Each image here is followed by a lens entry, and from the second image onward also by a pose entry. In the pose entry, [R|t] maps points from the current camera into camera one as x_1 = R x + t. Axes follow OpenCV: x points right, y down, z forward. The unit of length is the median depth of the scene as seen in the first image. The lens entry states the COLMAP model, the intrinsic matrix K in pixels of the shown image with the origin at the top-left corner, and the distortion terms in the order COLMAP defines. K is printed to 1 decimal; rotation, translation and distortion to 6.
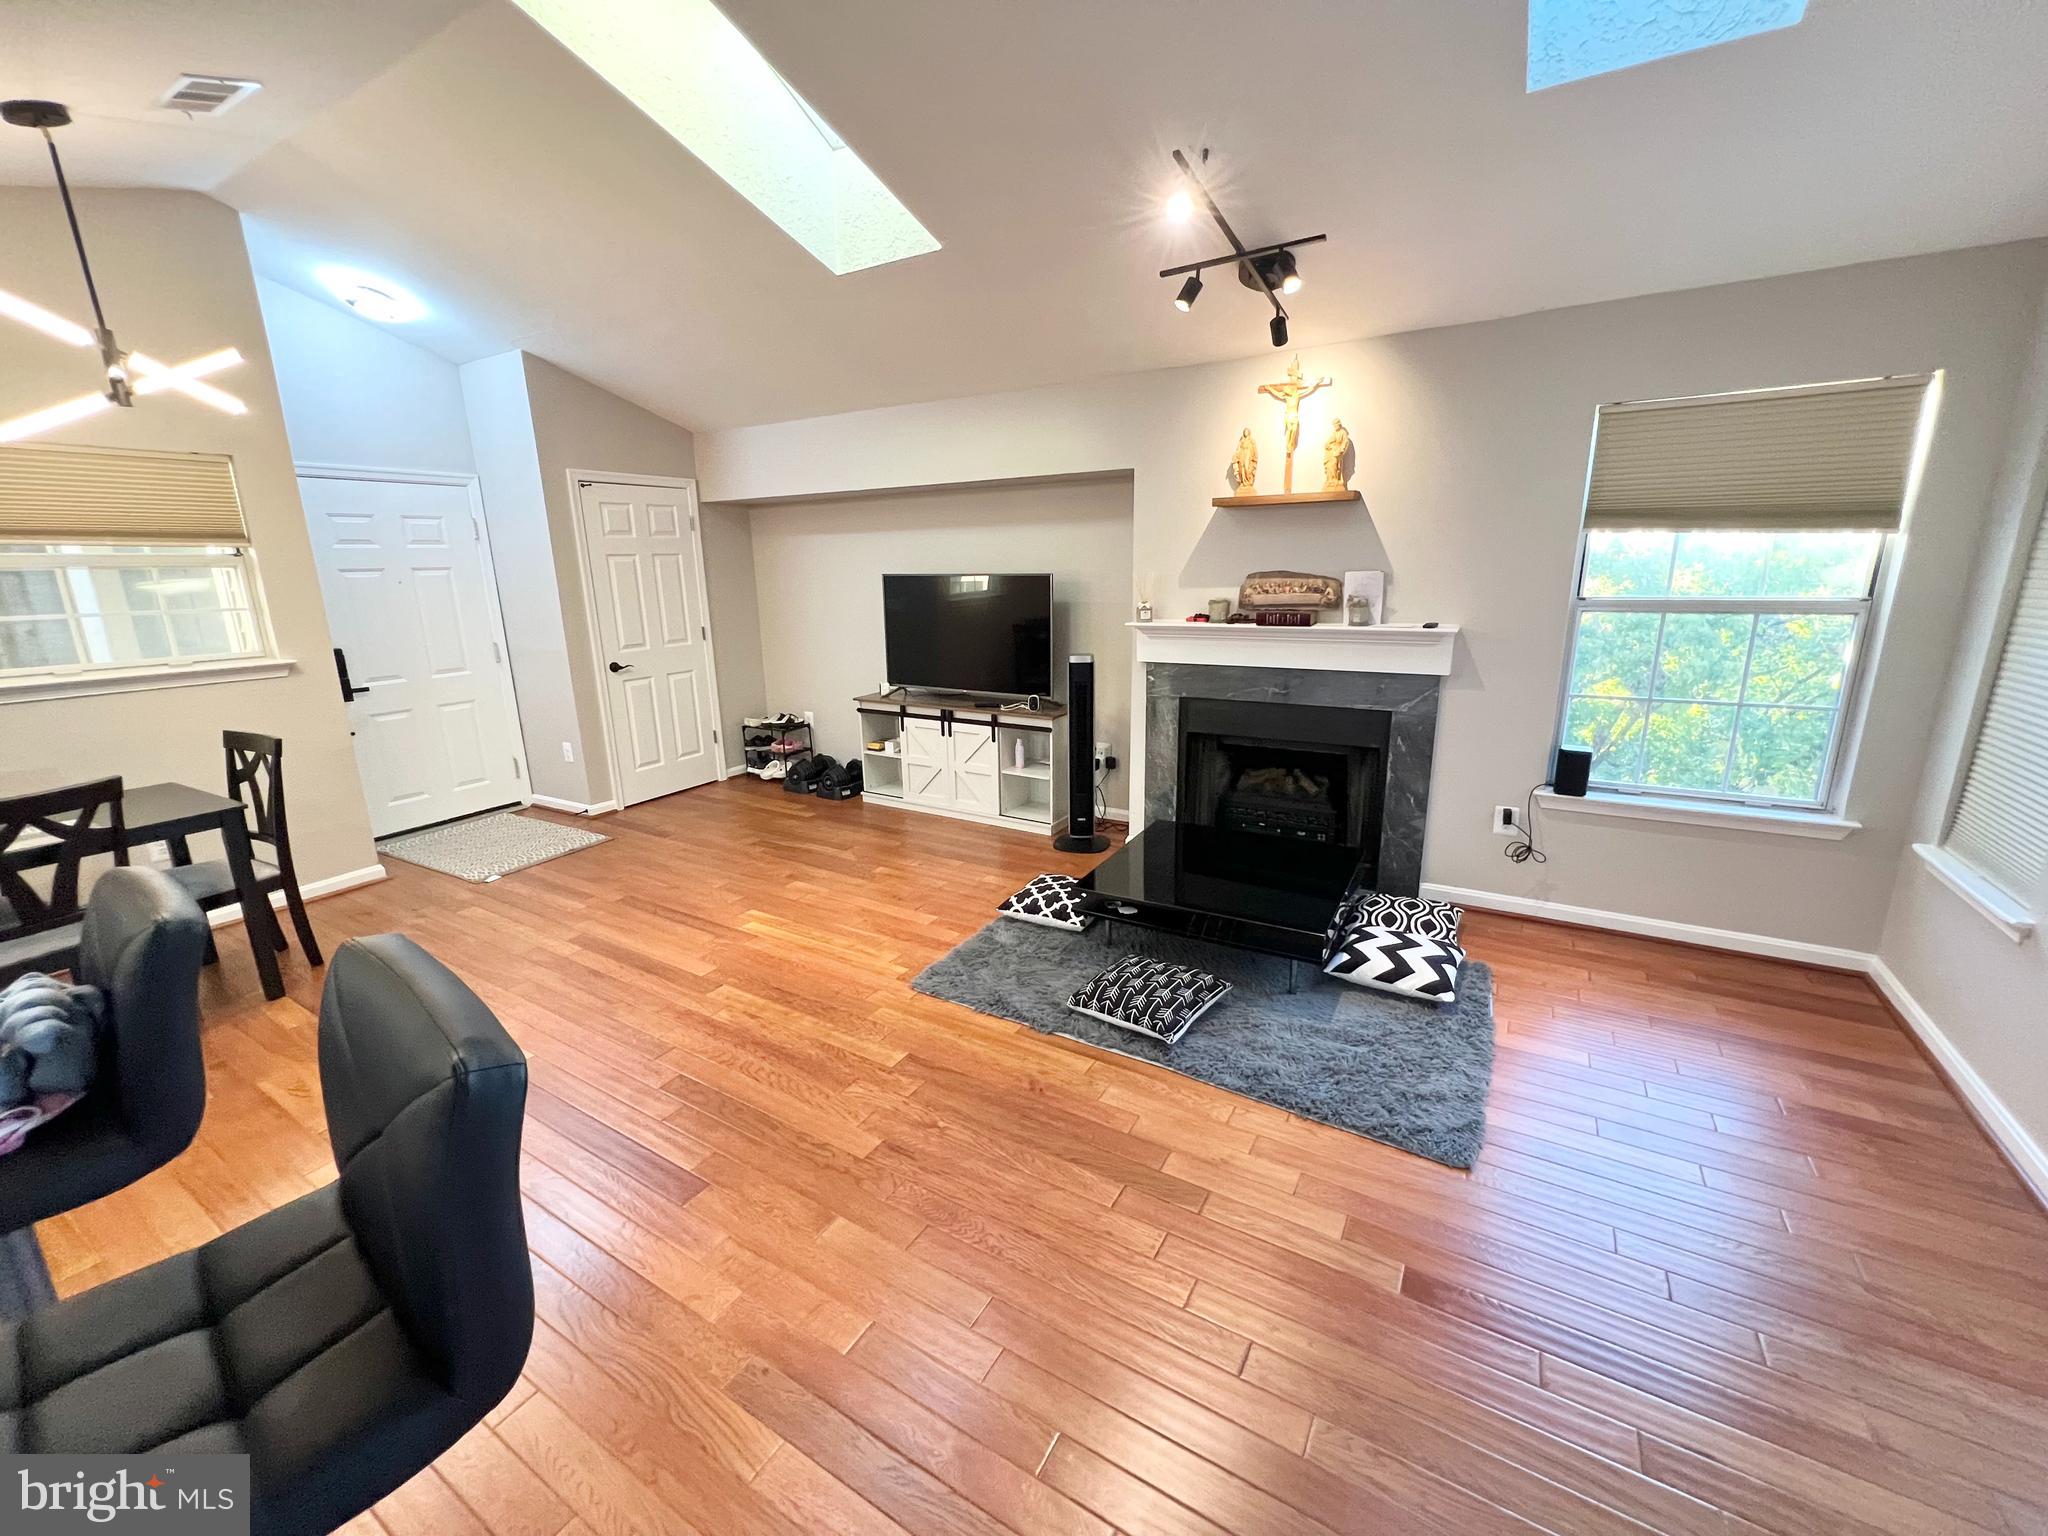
lens RADIAL K [[820.2, 0, 1018.2], [0, 820.2, 760.8], [0, 0, 1]] dist [-0.004044, 0.001340]
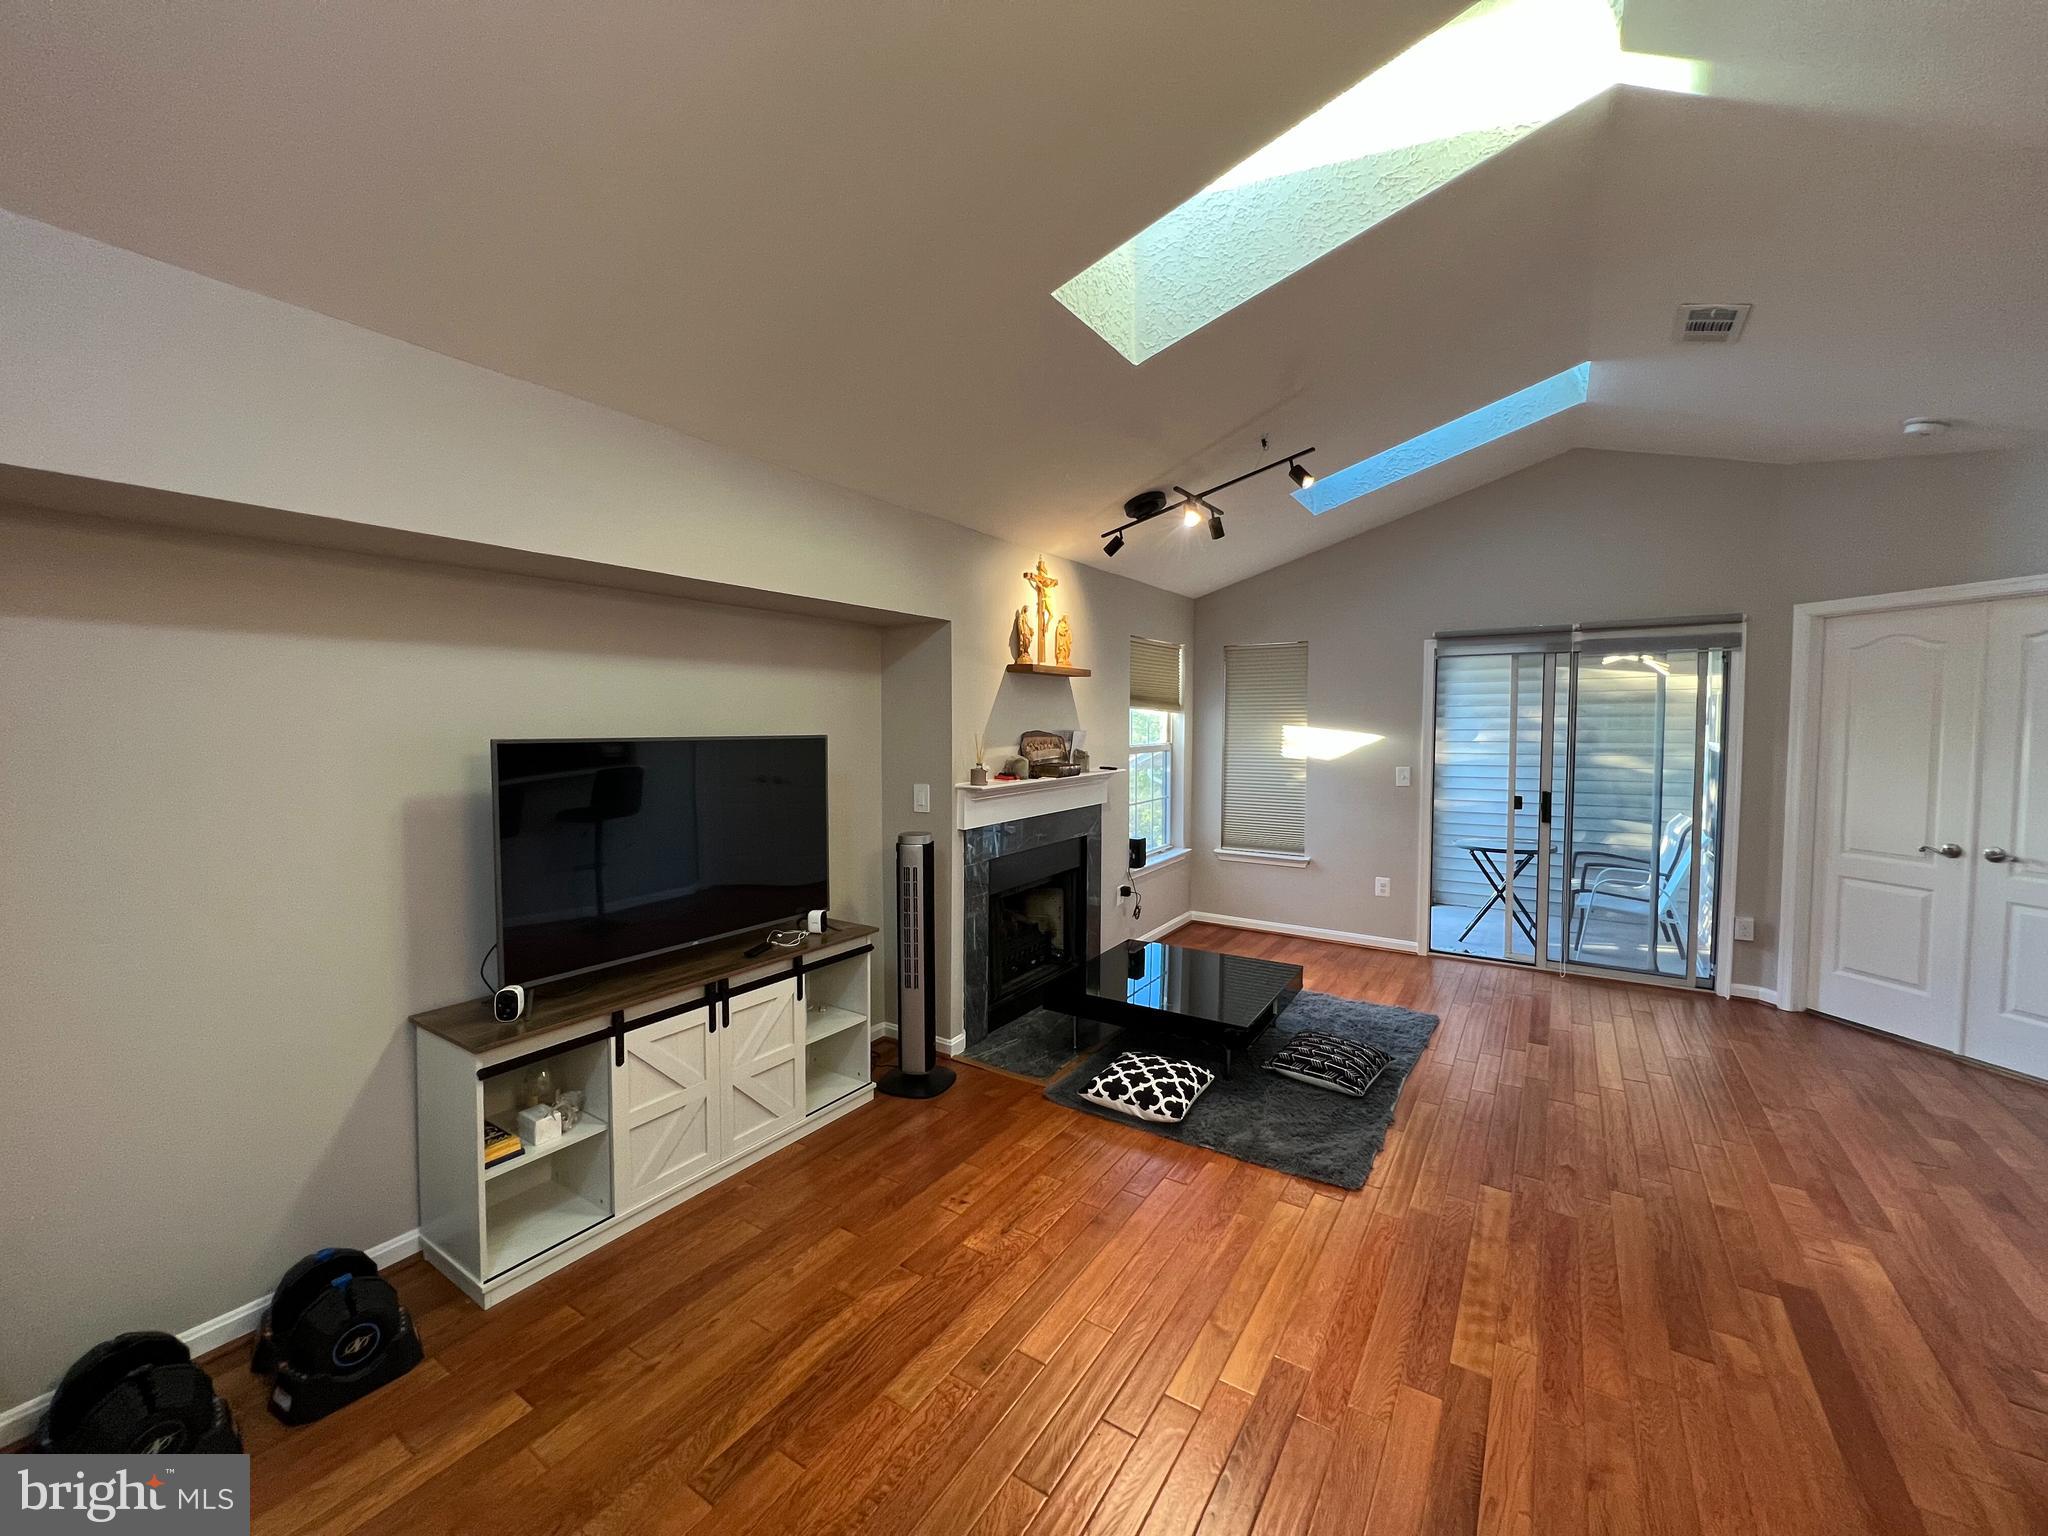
lens RADIAL K [[816.1, 0, 1016.4], [0, 816.1, 762.4], [0, 0, 1]] dist [-0.006971, 0.001083]
pose [[0.037028, -0.030197, 0.998858, -0.815072], [0.239981, 0.970562, 0.020446, -0.219325], [-0.970071, 0.238950, 0.043185, 0.991184]]
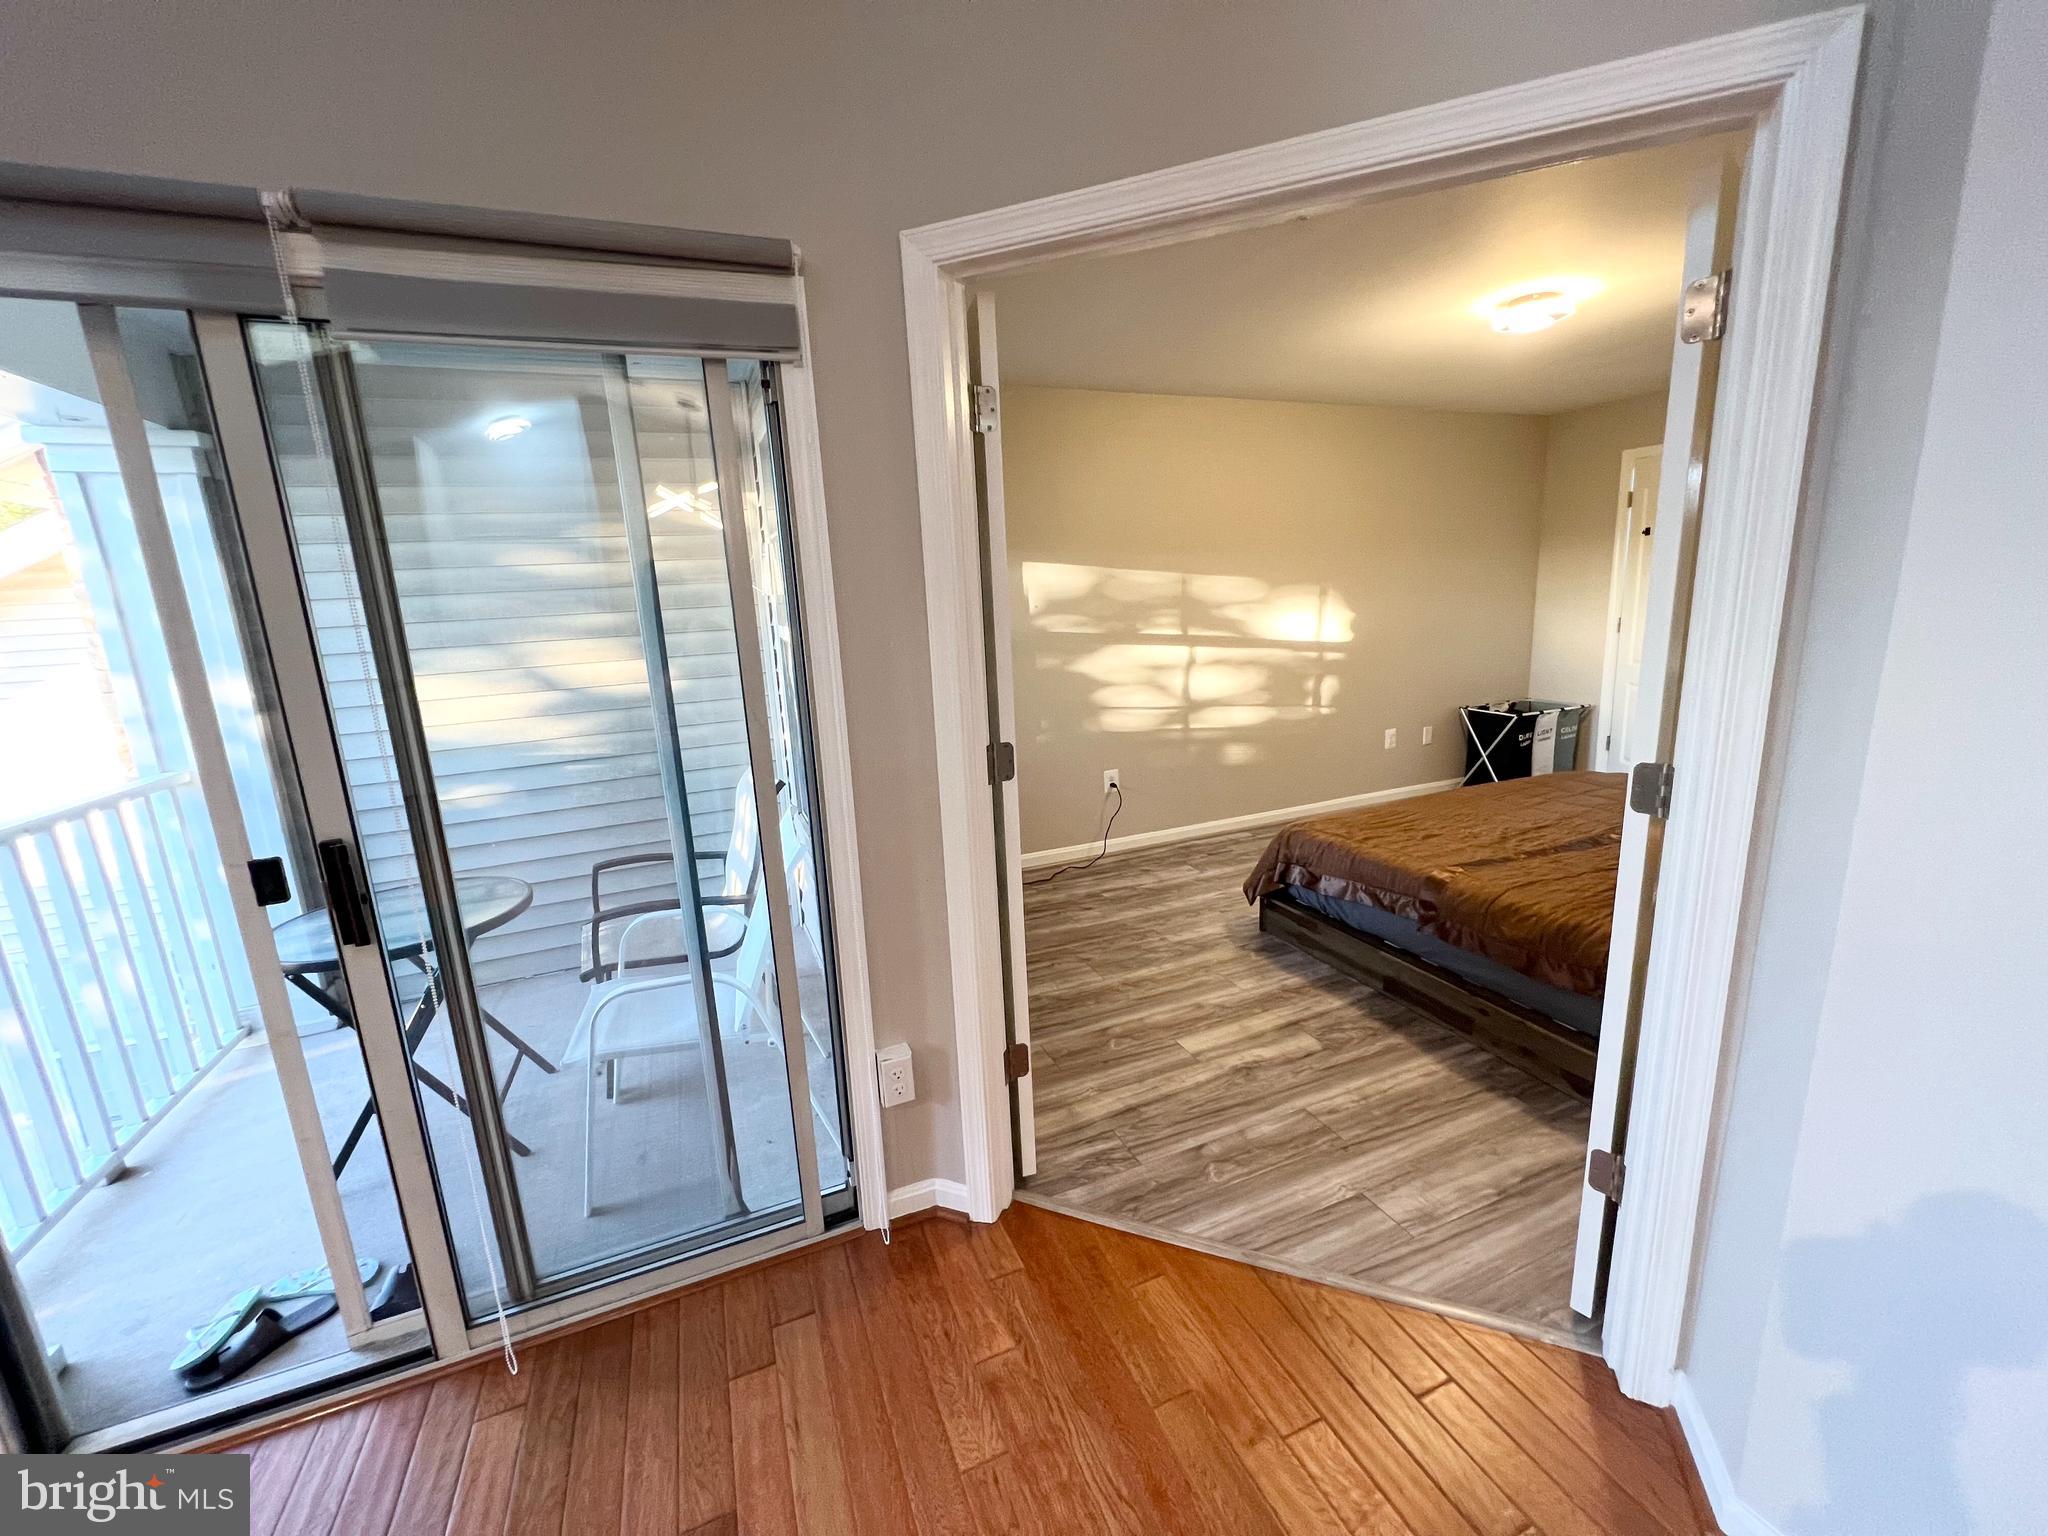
lens RADIAL K [[816.1, 0, 1025.3], [0, 816.1, 756.2], [0, 0, 1]] dist [-0.006971, 0.001083]
pose [[-0.809138, -0.070525, 0.583371, 0.046180], [0.196039, 0.903497, 0.381132, -0.058118], [-0.553953, 0.422752, -0.717228, 0.311049]]
